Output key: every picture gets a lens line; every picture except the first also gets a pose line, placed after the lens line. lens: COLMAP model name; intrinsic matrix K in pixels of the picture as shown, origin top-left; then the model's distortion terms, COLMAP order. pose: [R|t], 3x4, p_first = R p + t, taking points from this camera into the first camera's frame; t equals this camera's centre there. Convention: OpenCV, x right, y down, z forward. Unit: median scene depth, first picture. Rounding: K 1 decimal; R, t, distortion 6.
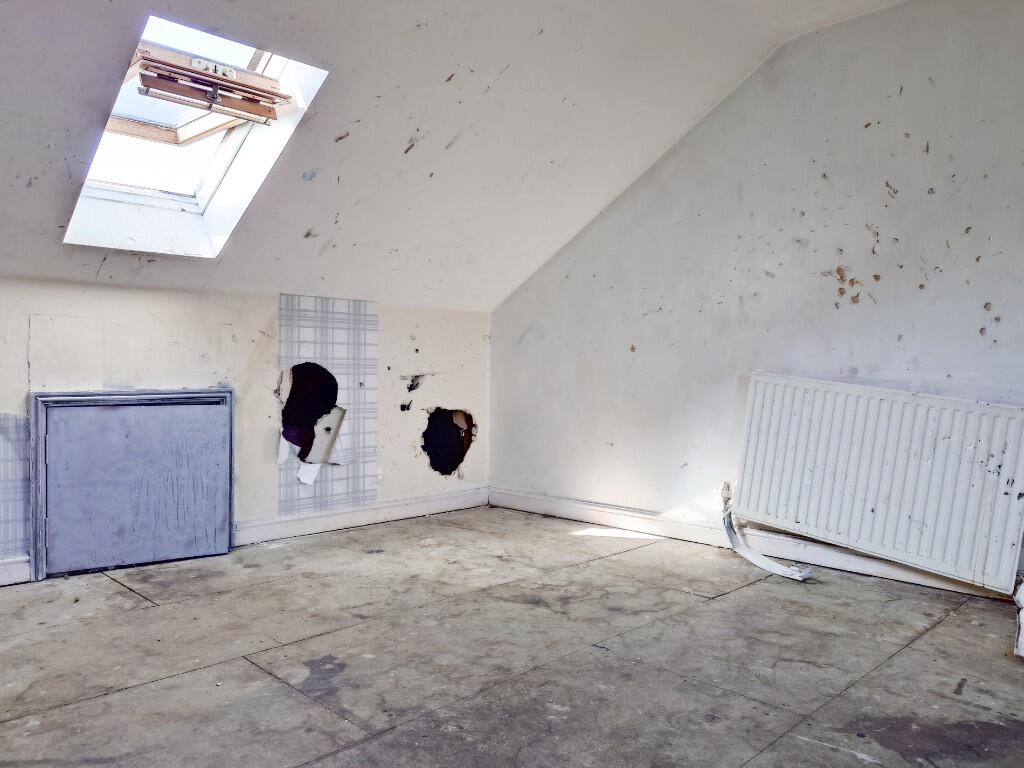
lens RADIAL K [[709.8, 0, 517.1], [0, 709.8, 382.7], [0, 0, 1]] dist [-0.001935, 0.000369]
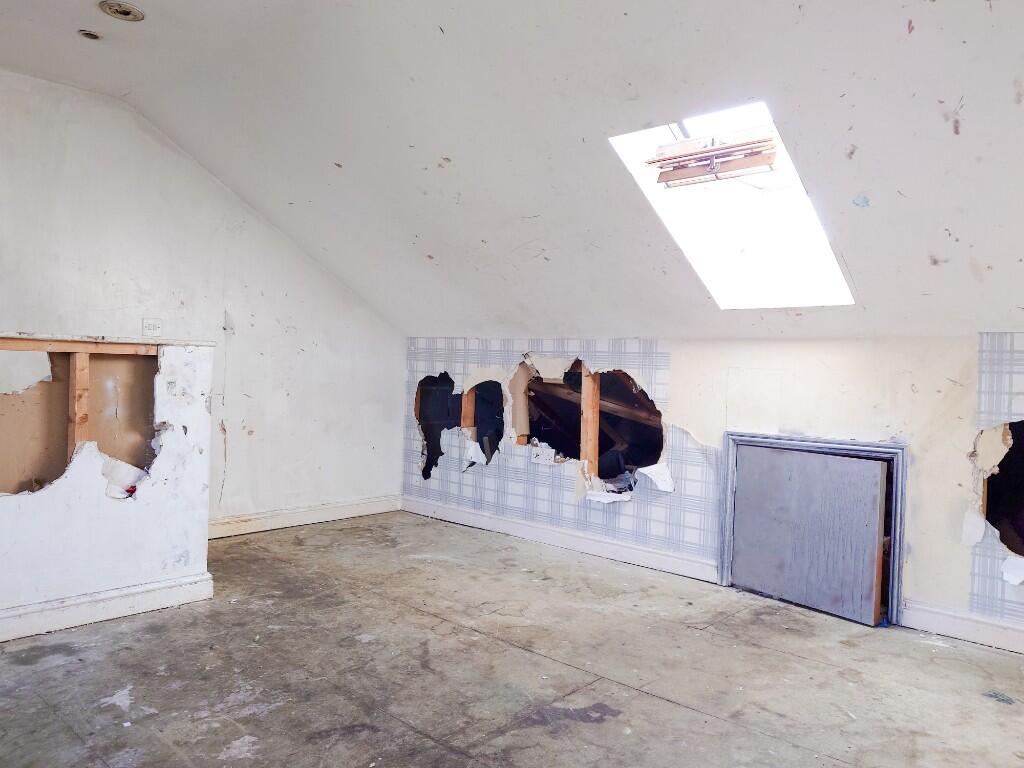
lens RADIAL K [[709.8, 0, 517.1], [0, 709.8, 382.7], [0, 0, 1]] dist [-0.001935, 0.000369]
pose [[0.107601, 0.009068, -0.994153, 0.582434], [-0.054093, 0.998531, 0.003253, -0.063497], [0.992722, 0.053427, 0.107933, 0.583623]]
